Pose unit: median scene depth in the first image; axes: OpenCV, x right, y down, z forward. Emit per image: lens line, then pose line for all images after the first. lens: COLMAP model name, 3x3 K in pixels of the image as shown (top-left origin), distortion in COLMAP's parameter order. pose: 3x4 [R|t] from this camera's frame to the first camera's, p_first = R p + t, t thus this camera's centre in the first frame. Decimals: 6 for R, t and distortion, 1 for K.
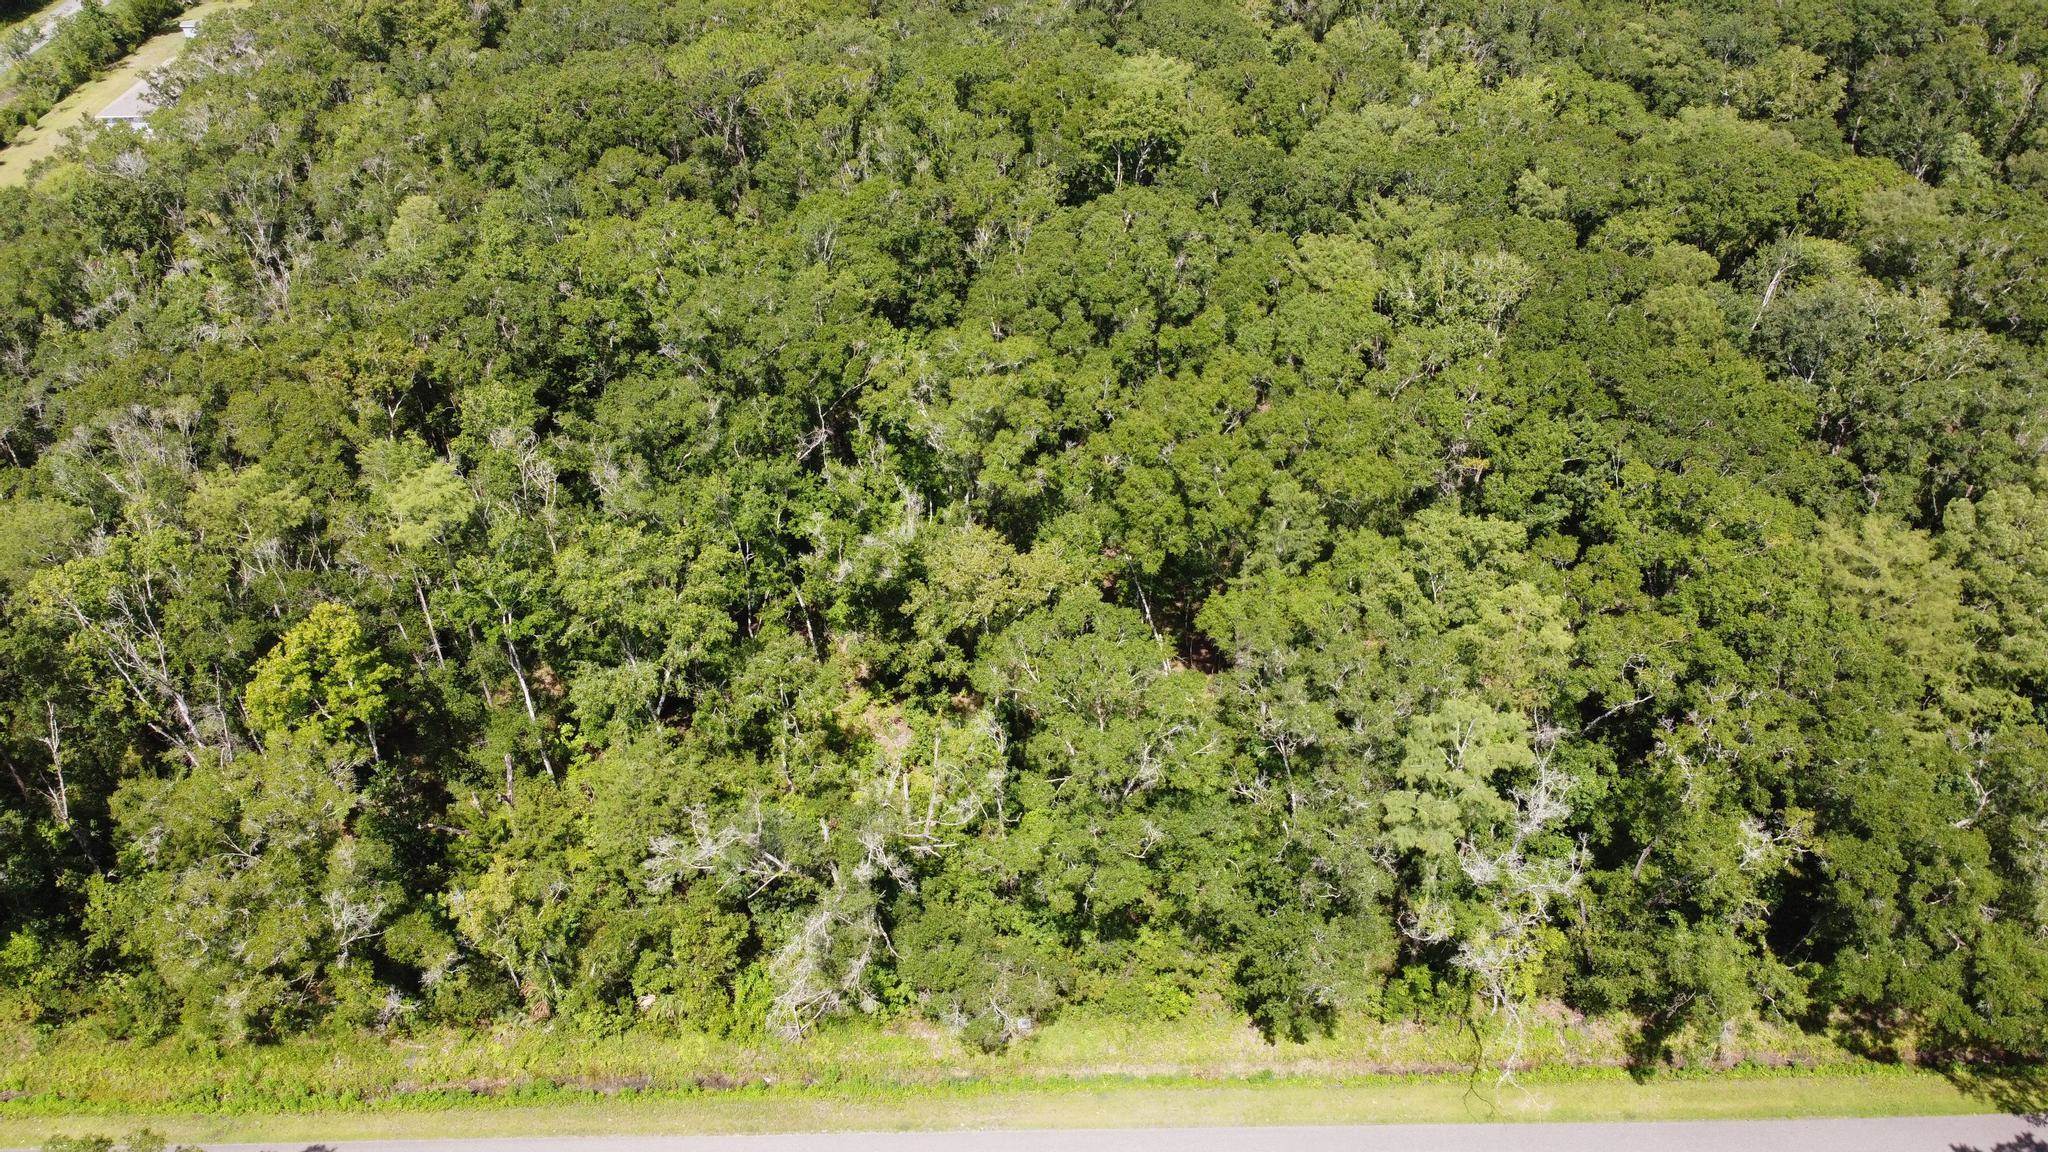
lens RADIAL K [[1547.5, 0, 1024.0], [0, 1547.5, 576.0], [0, 0, 1]] dist [0.001904, -0.000157]
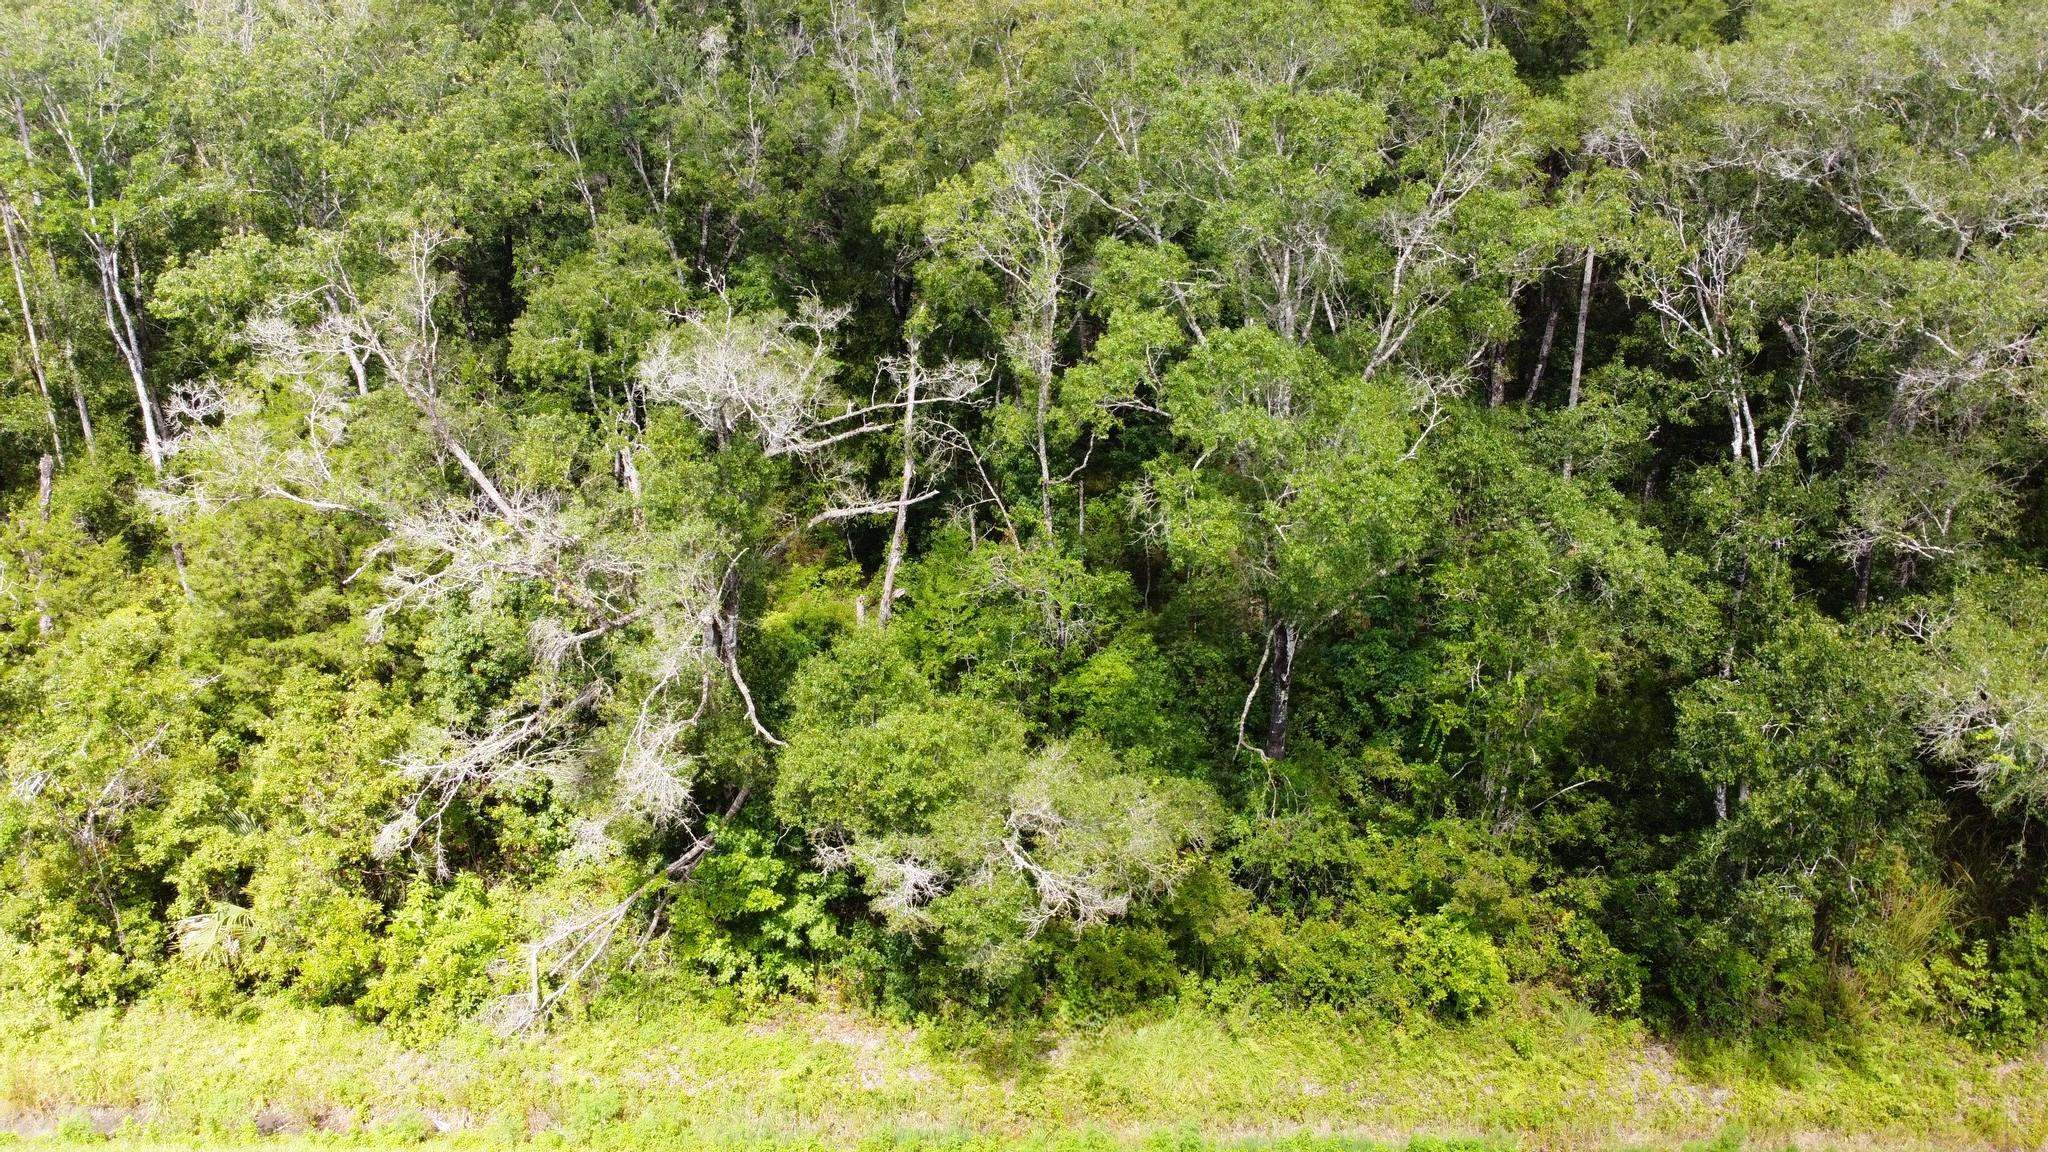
lens RADIAL K [[1547.5, 0, 1024.0], [0, 1547.5, 576.0], [0, 0, 1]] dist [0.001904, -0.000157]
pose [[0.998905, 0.021130, -0.041753, -0.002499], [-0.031531, 0.963205, -0.266911, 0.288023], [0.034577, 0.267935, 0.962816, 0.577729]]
